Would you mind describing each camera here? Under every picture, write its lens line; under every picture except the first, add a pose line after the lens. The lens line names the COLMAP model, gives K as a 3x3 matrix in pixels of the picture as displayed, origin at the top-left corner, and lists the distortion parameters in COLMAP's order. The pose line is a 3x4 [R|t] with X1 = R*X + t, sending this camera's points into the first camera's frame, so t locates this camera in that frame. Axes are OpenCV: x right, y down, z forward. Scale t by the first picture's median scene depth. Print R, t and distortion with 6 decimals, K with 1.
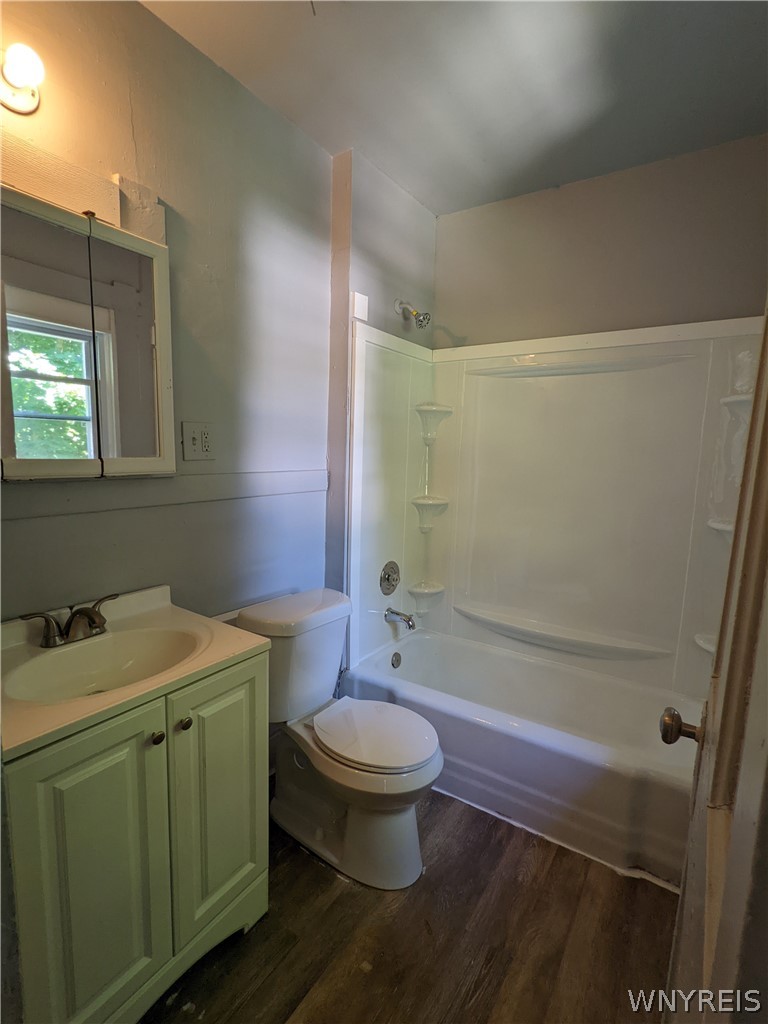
lens RADIAL K [[487.8, 0, 379.3], [0, 487.8, 512.9], [0, 0, 1]] dist [-0.003736, 0.002508]
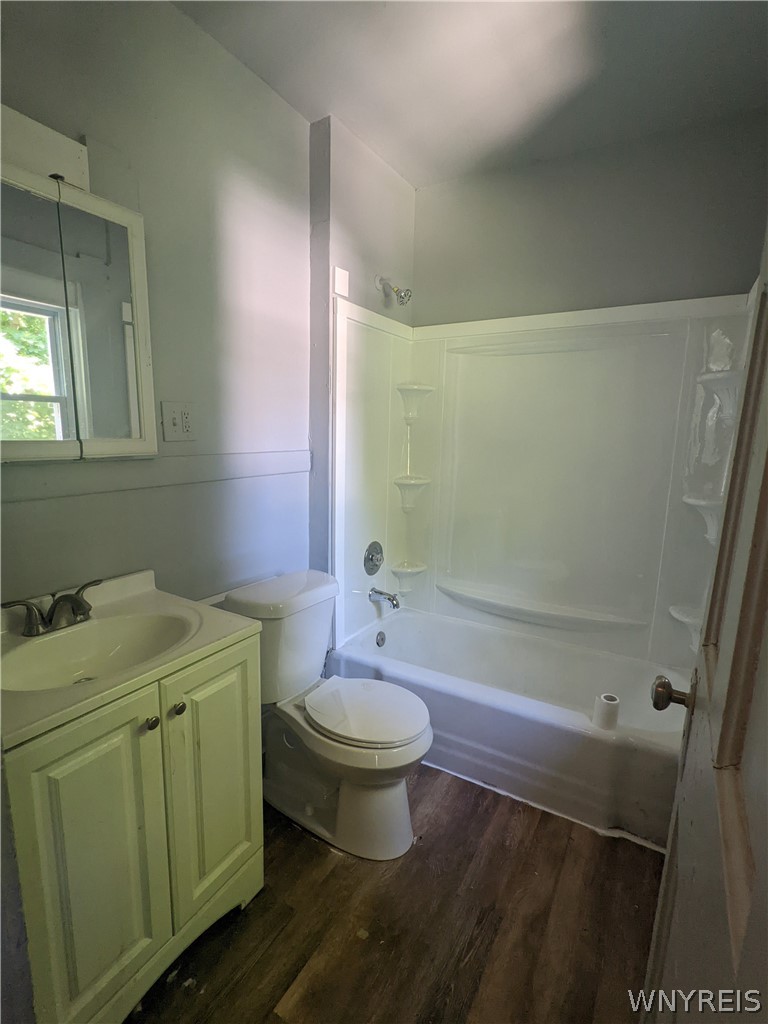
lens RADIAL K [[487.8, 0, 379.9], [0, 487.8, 512.9], [0, 0, 1]] dist [-0.003736, 0.002508]
pose [[0.998559, -0.015550, 0.051371, -0.025911], [0.013529, 0.999130, 0.039449, 0.002072], [-0.051939, -0.038697, 0.997900, 0.004587]]
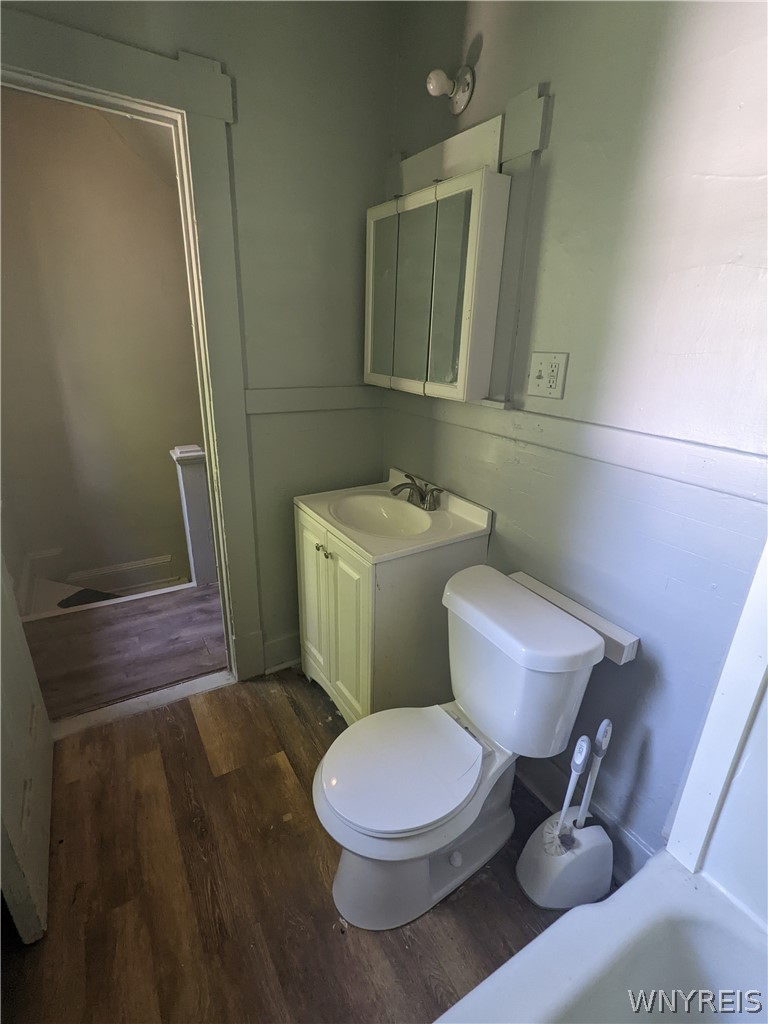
lens RADIAL K [[487.8, 0, 382.1], [0, 487.8, 516.6], [0, 0, 1]] dist [-0.003736, 0.002508]
pose [[-0.419273, 0.281051, -0.863262, 0.607358], [-0.161341, 0.912672, 0.375498, -0.209851], [0.893409, 0.296716, -0.337313, 1.192545]]
